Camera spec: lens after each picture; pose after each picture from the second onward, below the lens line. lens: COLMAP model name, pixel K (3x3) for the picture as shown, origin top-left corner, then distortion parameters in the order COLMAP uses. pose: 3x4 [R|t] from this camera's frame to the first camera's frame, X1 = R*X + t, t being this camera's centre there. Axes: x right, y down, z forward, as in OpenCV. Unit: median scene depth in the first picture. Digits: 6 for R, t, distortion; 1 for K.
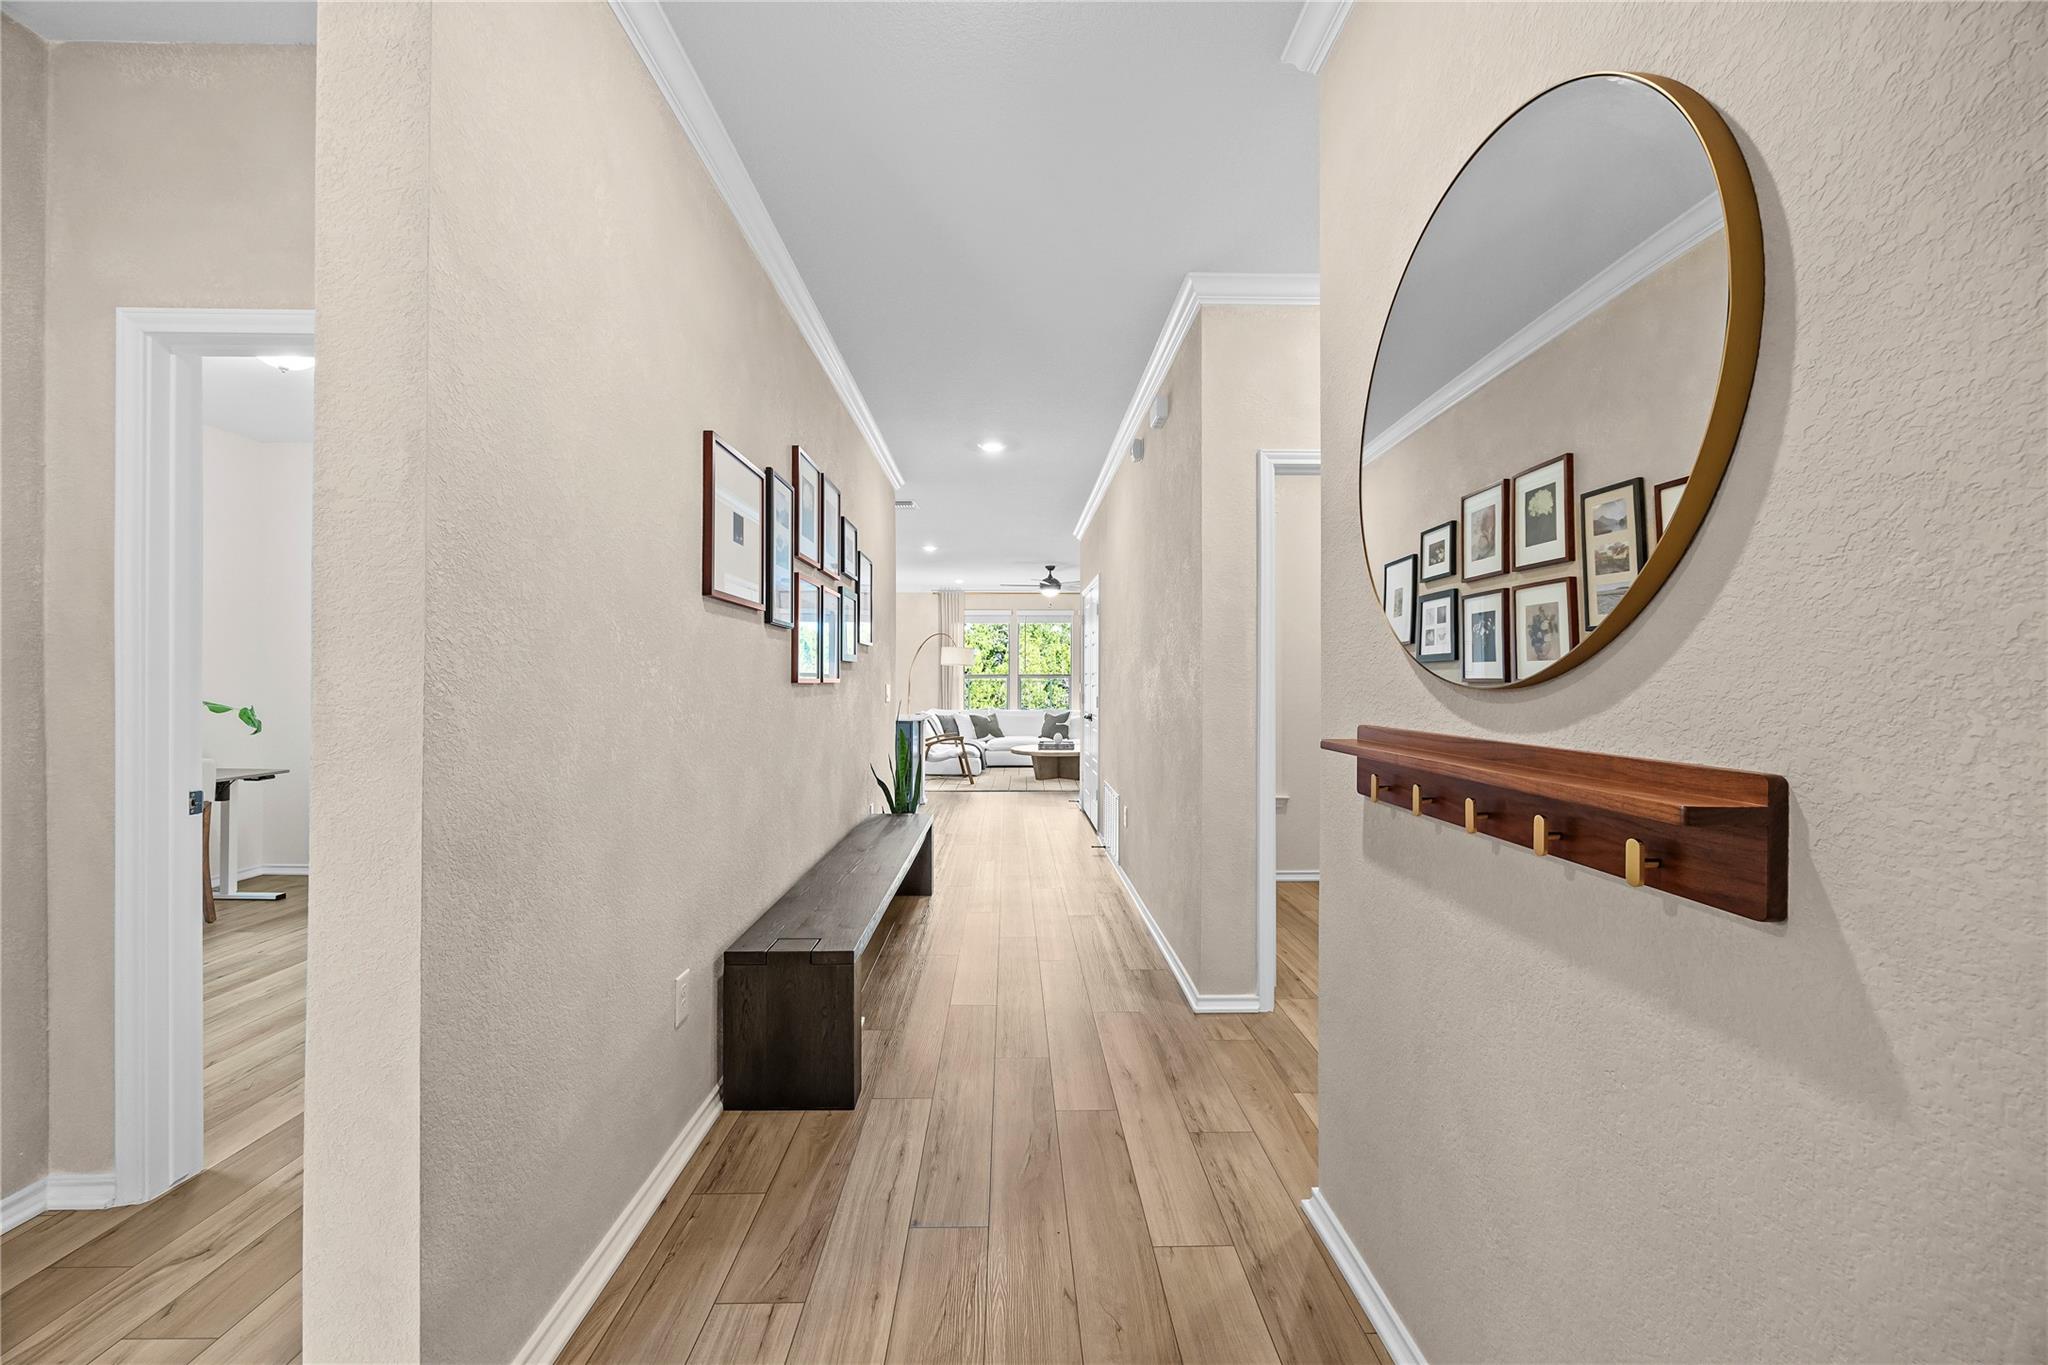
lens RADIAL K [[785.2, 0, 1019.8], [0, 785.2, 670.8], [0, 0, 1]] dist [-0.002603, -0.000173]
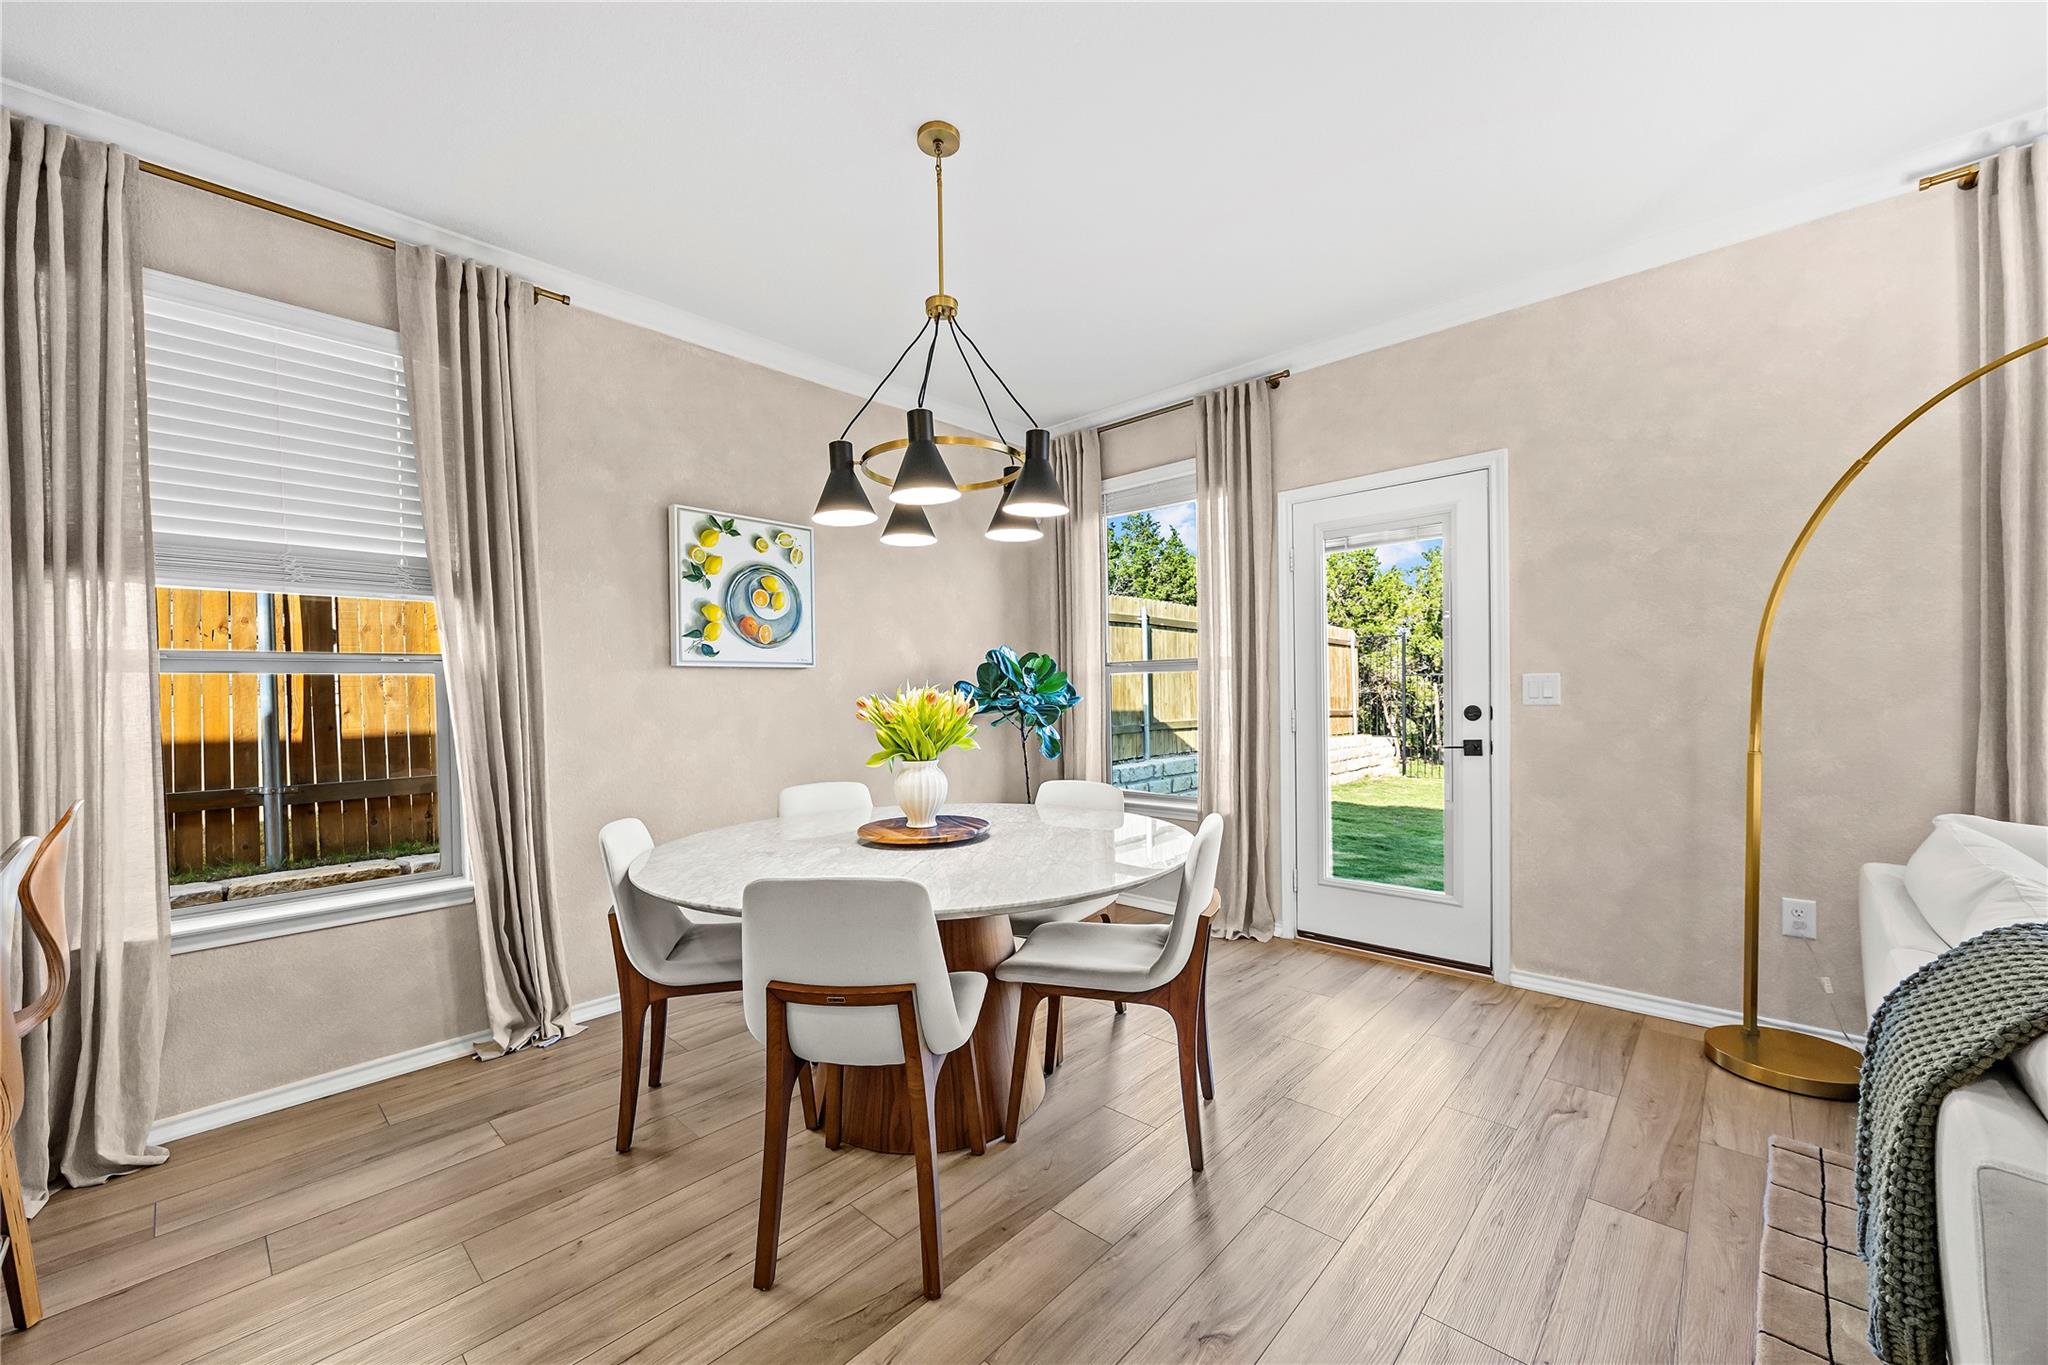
lens RADIAL K [[785.2, 0, 1018.2], [0, 785.2, 707.9], [0, 0, 1]] dist [-0.002603, -0.000173]
pose [[0.713792, 0.006288, -0.700330, -0.146144], [0.013037, 0.999667, 0.022263, 0.018996], [0.700237, -0.025022, 0.713472, 0.761154]]
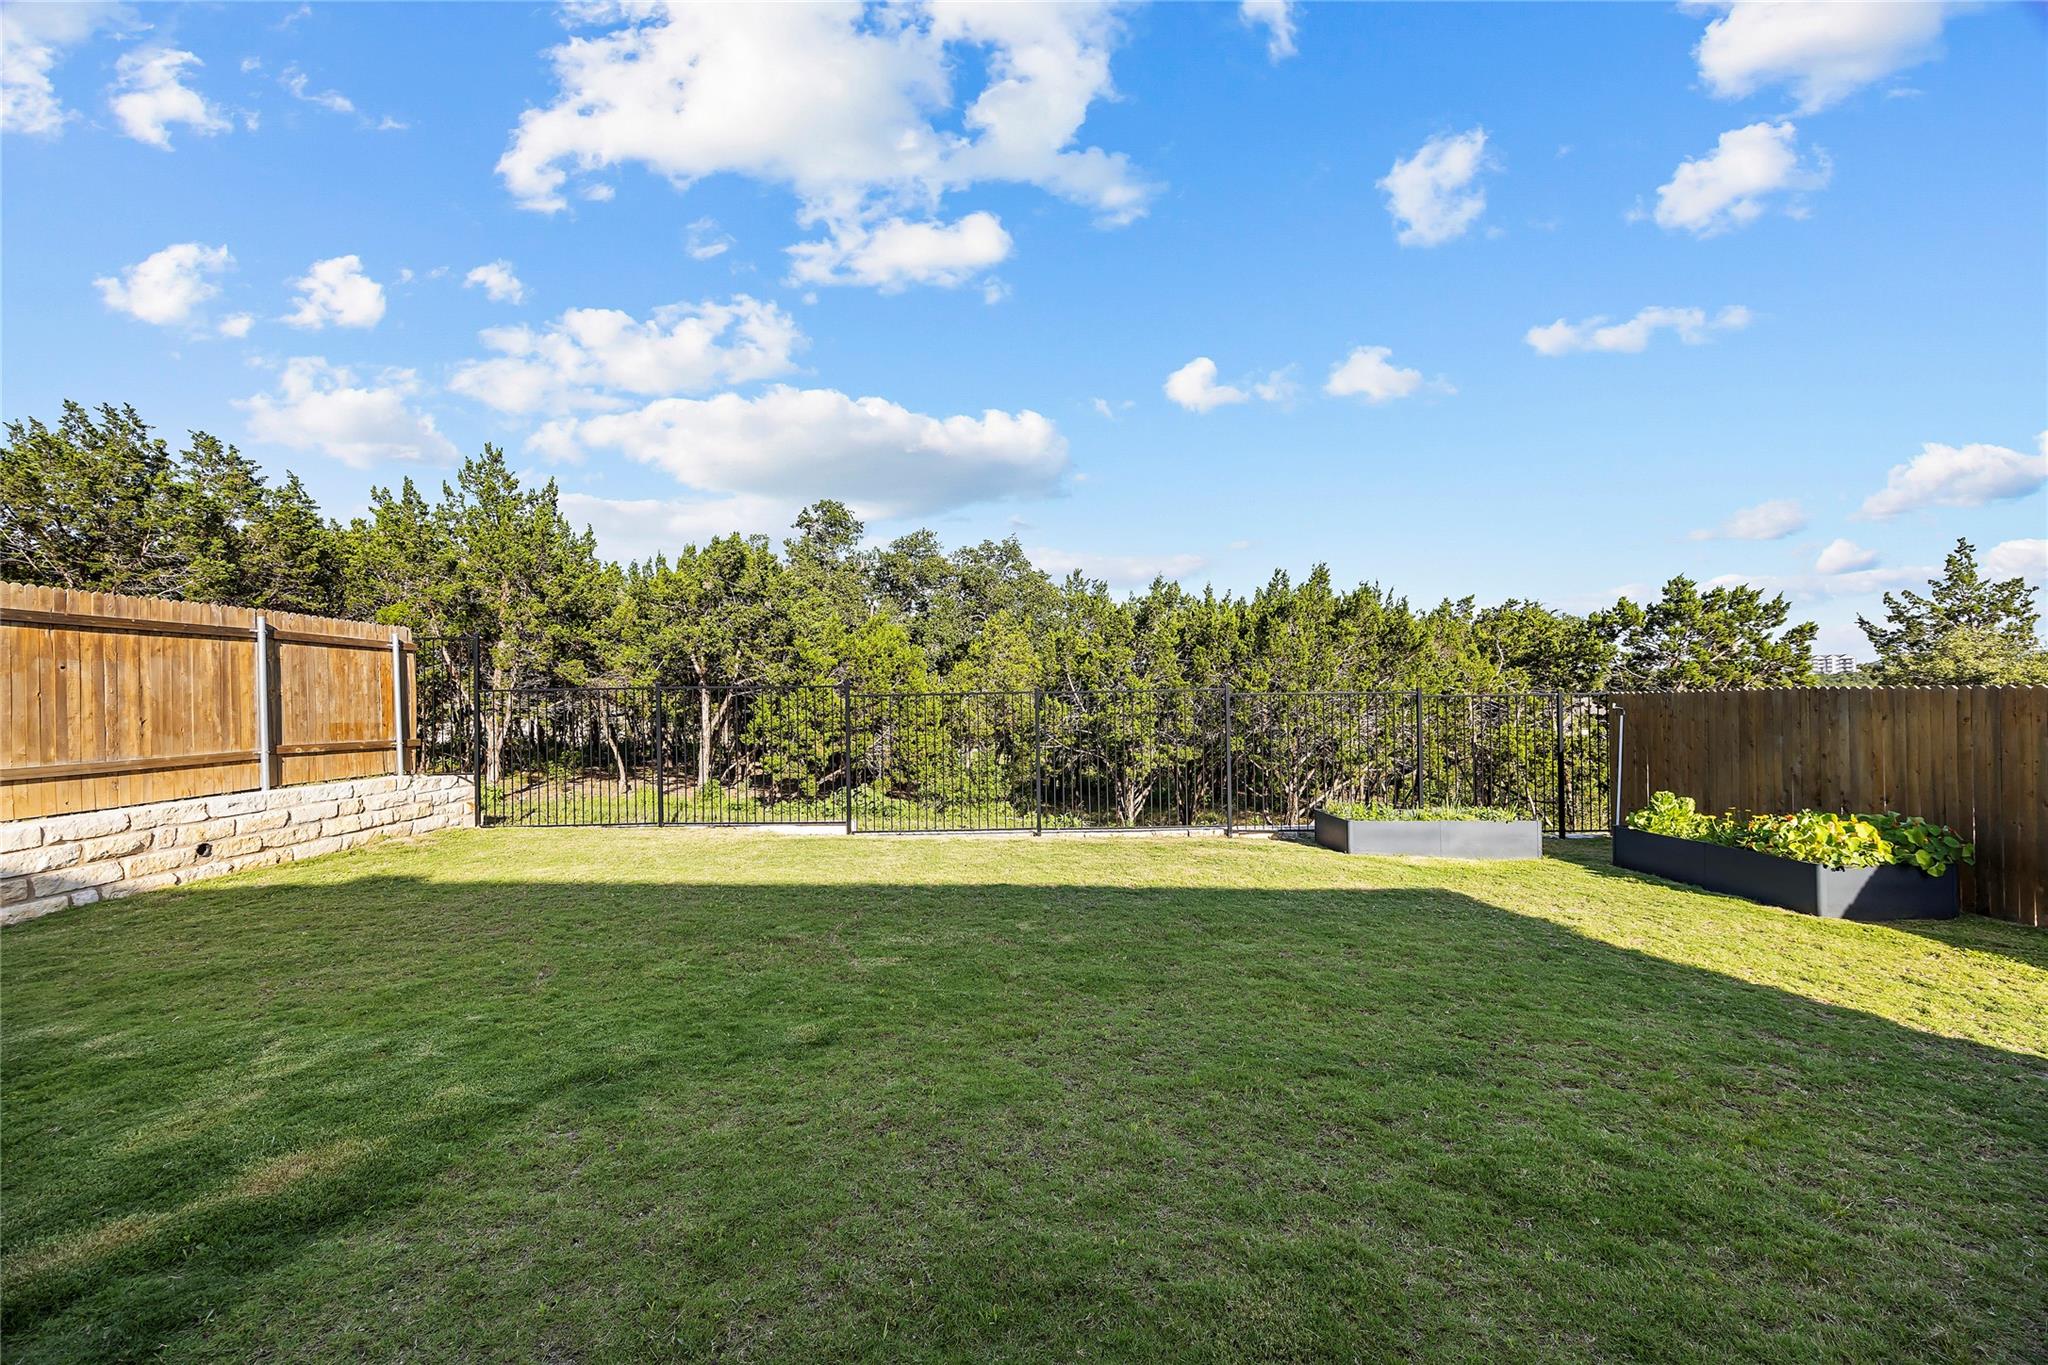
lens RADIAL K [[785.2, 0, 1019.9], [0, 785.2, 690.8], [0, 0, 1]] dist [-0.002603, -0.000173]
pose [[0.999741, -0.012983, -0.018694, 0.068146], [0.013003, 0.999915, 0.000912, 0.010662], [0.018680, -0.001155, 0.999825, 1.143896]]
